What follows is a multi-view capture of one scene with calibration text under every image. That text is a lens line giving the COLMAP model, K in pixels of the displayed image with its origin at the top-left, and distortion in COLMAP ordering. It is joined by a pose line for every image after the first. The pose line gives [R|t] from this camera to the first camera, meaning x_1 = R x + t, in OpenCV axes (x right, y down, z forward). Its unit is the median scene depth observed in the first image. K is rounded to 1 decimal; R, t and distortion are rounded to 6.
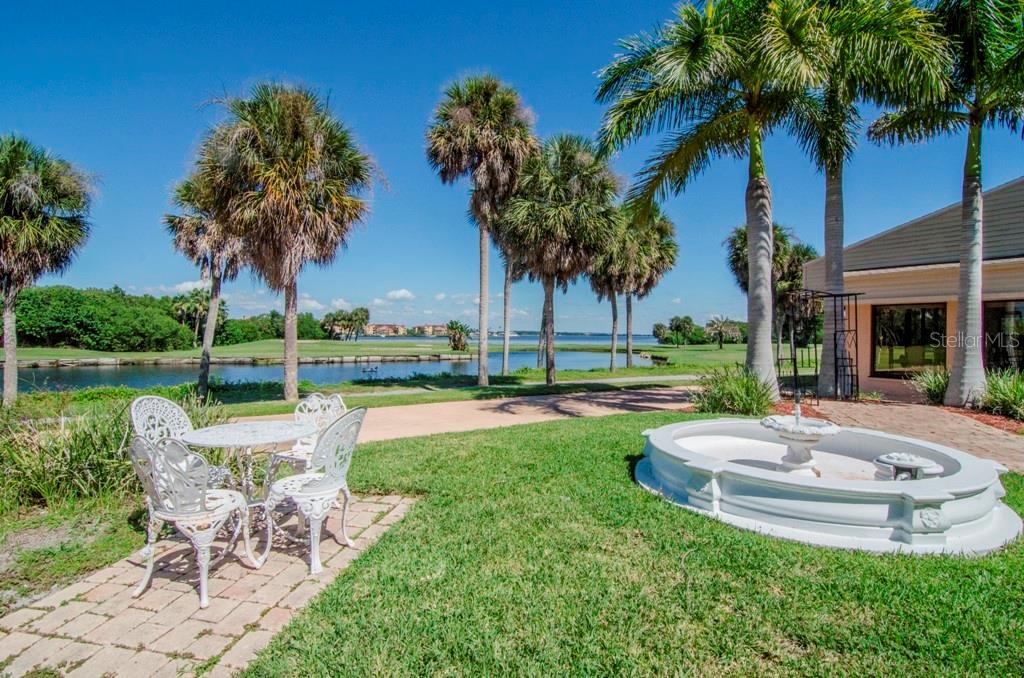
lens RADIAL K [[489.3, 0, 512.0], [0, 489.3, 339.0], [0, 0, 1]] dist [0.000453, 0.000061]
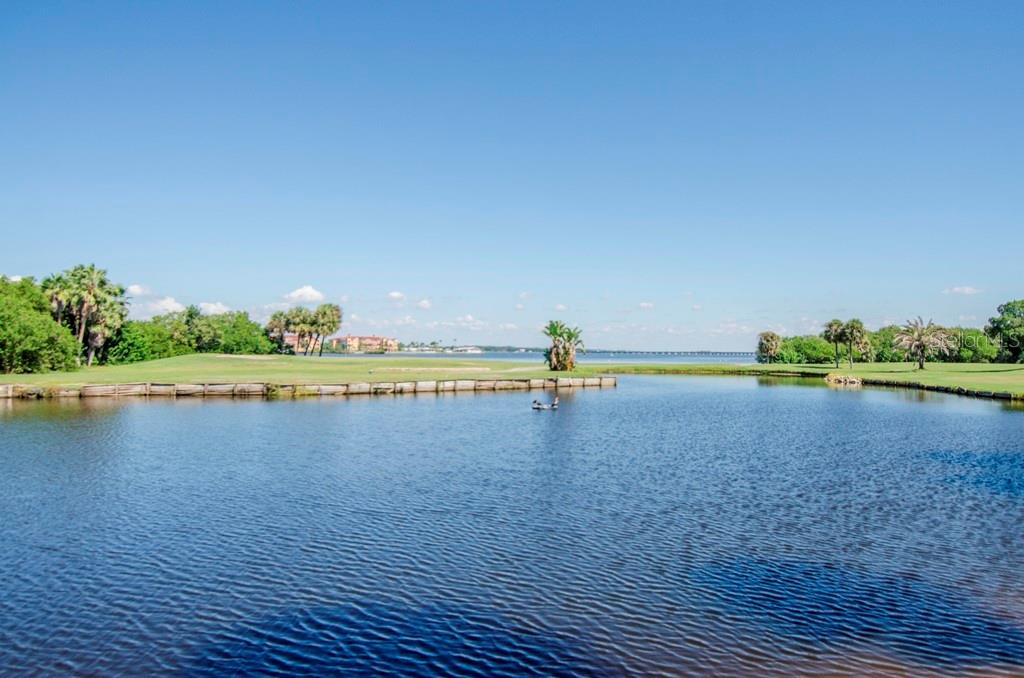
lens RADIAL K [[695.2, 0, 512.0], [0, 695.2, 339.0], [0, 0, 1]] dist [0.003280, 0.000570]
pose [[0.997323, 0.002961, 0.073061, -0.200711], [-0.001033, 0.999651, -0.026412, 0.005815], [-0.073114, 0.026266, 0.996978, 0.143956]]
